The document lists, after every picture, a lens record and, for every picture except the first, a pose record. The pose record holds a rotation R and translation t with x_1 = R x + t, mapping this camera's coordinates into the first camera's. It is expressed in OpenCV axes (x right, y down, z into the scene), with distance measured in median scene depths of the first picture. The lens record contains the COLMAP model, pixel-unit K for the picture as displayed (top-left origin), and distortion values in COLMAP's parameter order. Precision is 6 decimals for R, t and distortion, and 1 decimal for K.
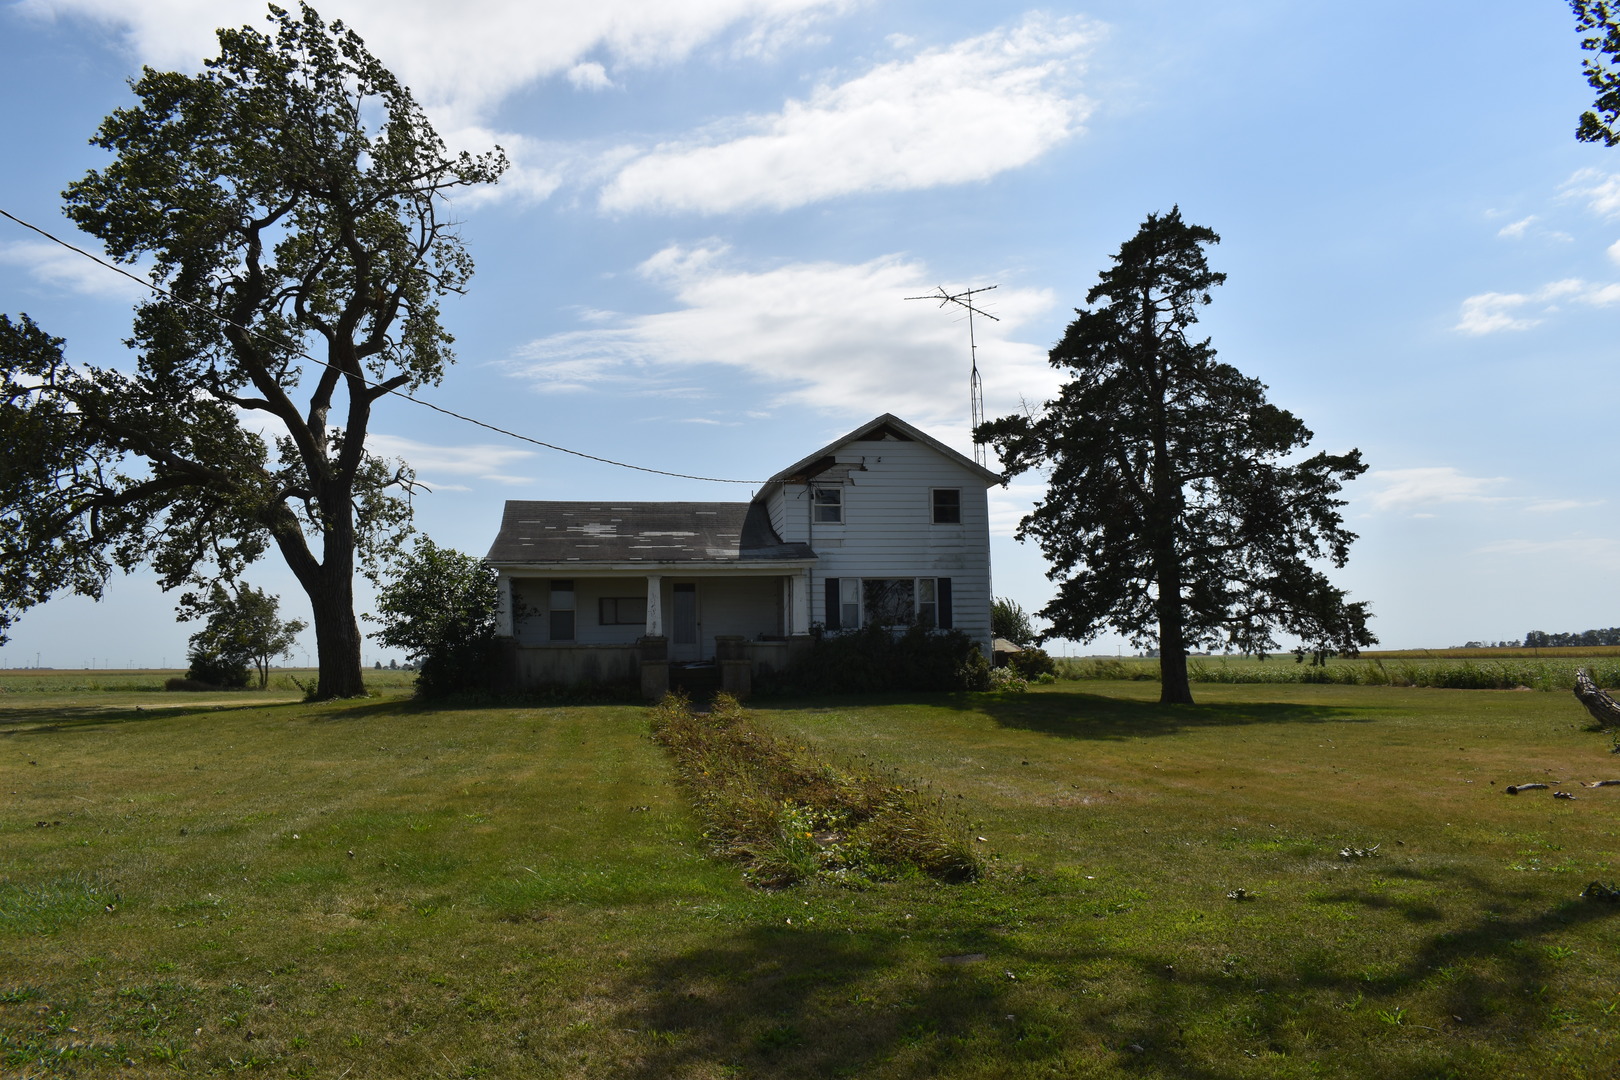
lens RADIAL K [[1247.3, 0, 805.0], [0, 1247.3, 548.8], [0, 0, 1]] dist [0.004558, -0.011553]
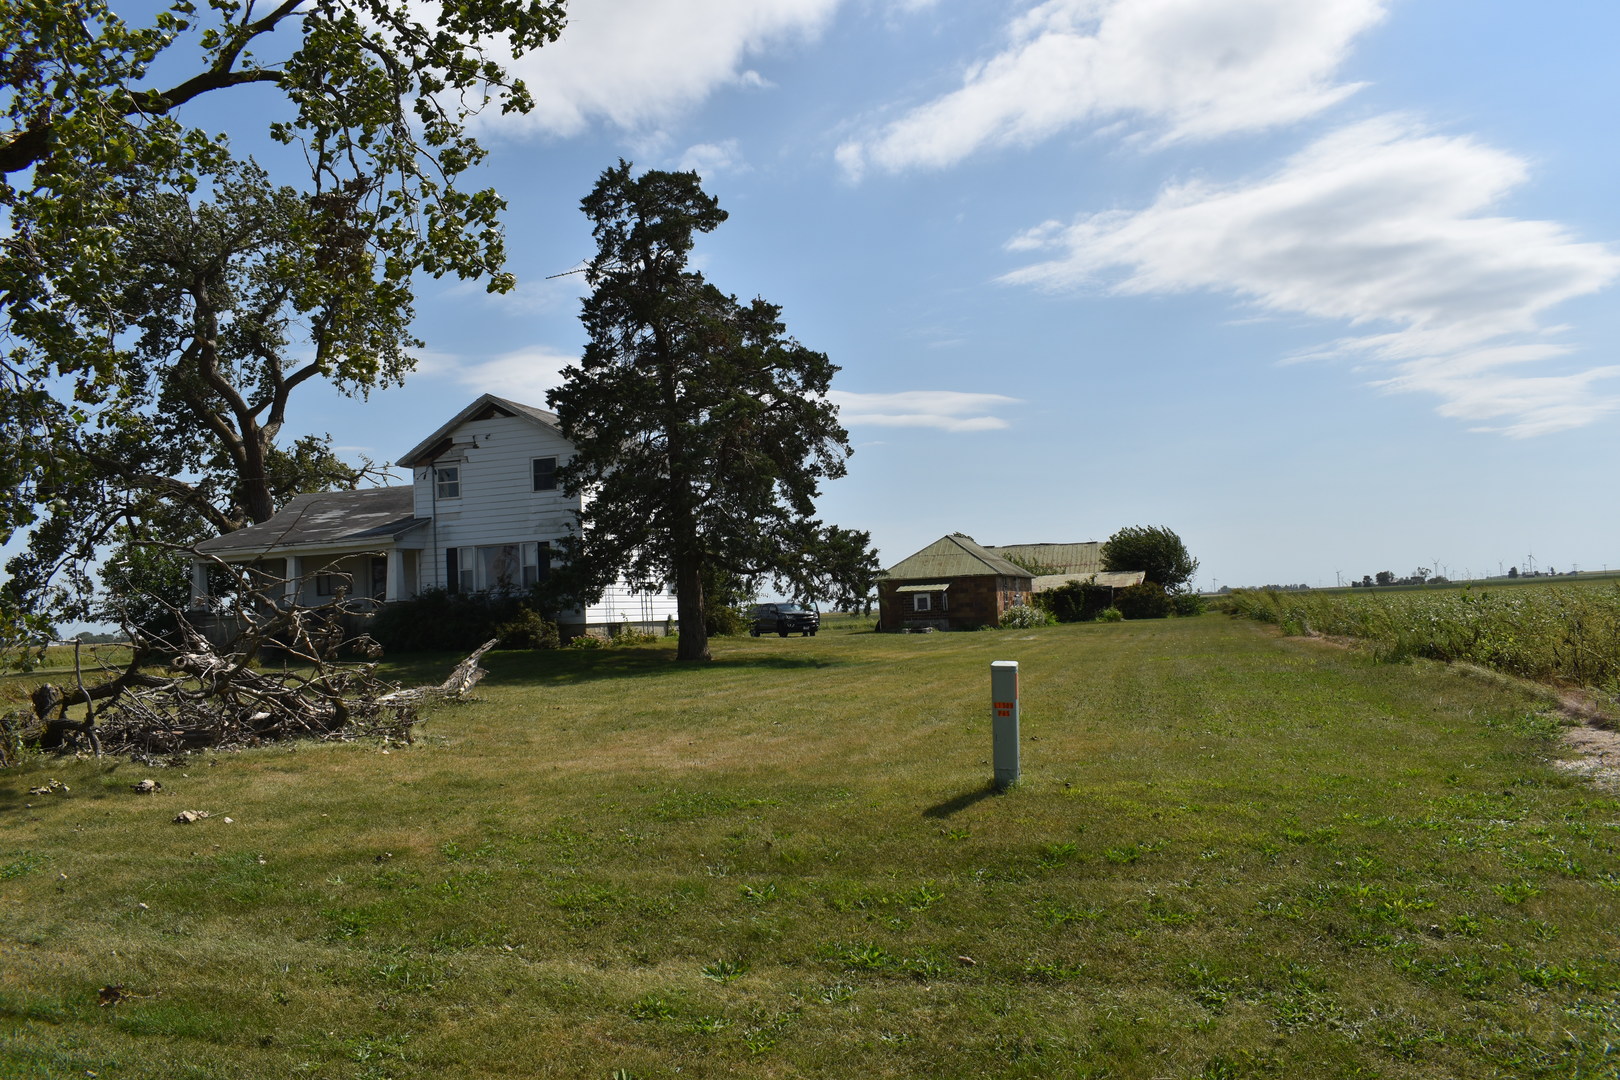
lens RADIAL K [[1247.3, 0, 809.5], [0, 1247.3, 540.0], [0, 0, 1]] dist [0.004558, -0.011553]
pose [[0.883391, -0.053287, -0.465598, 0.812750], [0.074770, 0.996814, 0.027781, 0.009283], [0.462634, -0.059354, 0.884560, 0.159576]]
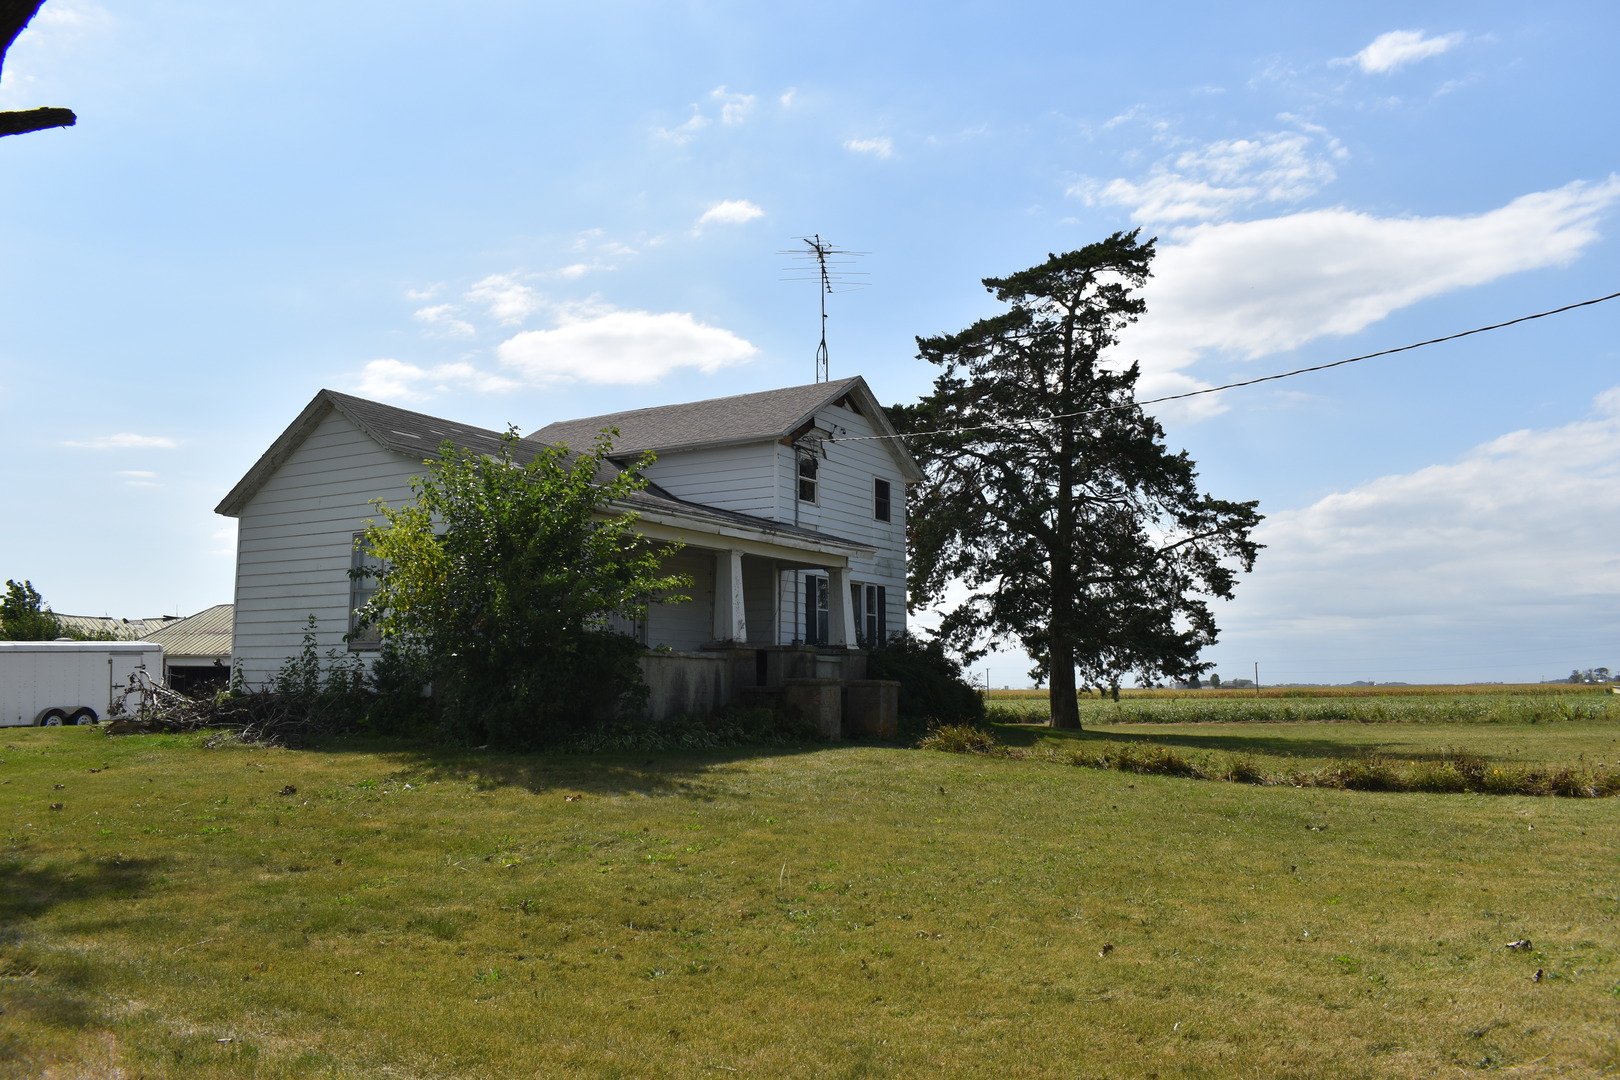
lens RADIAL K [[1247.3, 0, 807.9], [0, 1247.3, 531.9], [0, 0, 1]] dist [0.004558, -0.011553]
pose [[0.642575, 0.107535, 0.758639, -0.550703], [-0.071041, 0.994199, -0.080752, 0.057893], [-0.762922, -0.002005, 0.646487, 0.504259]]
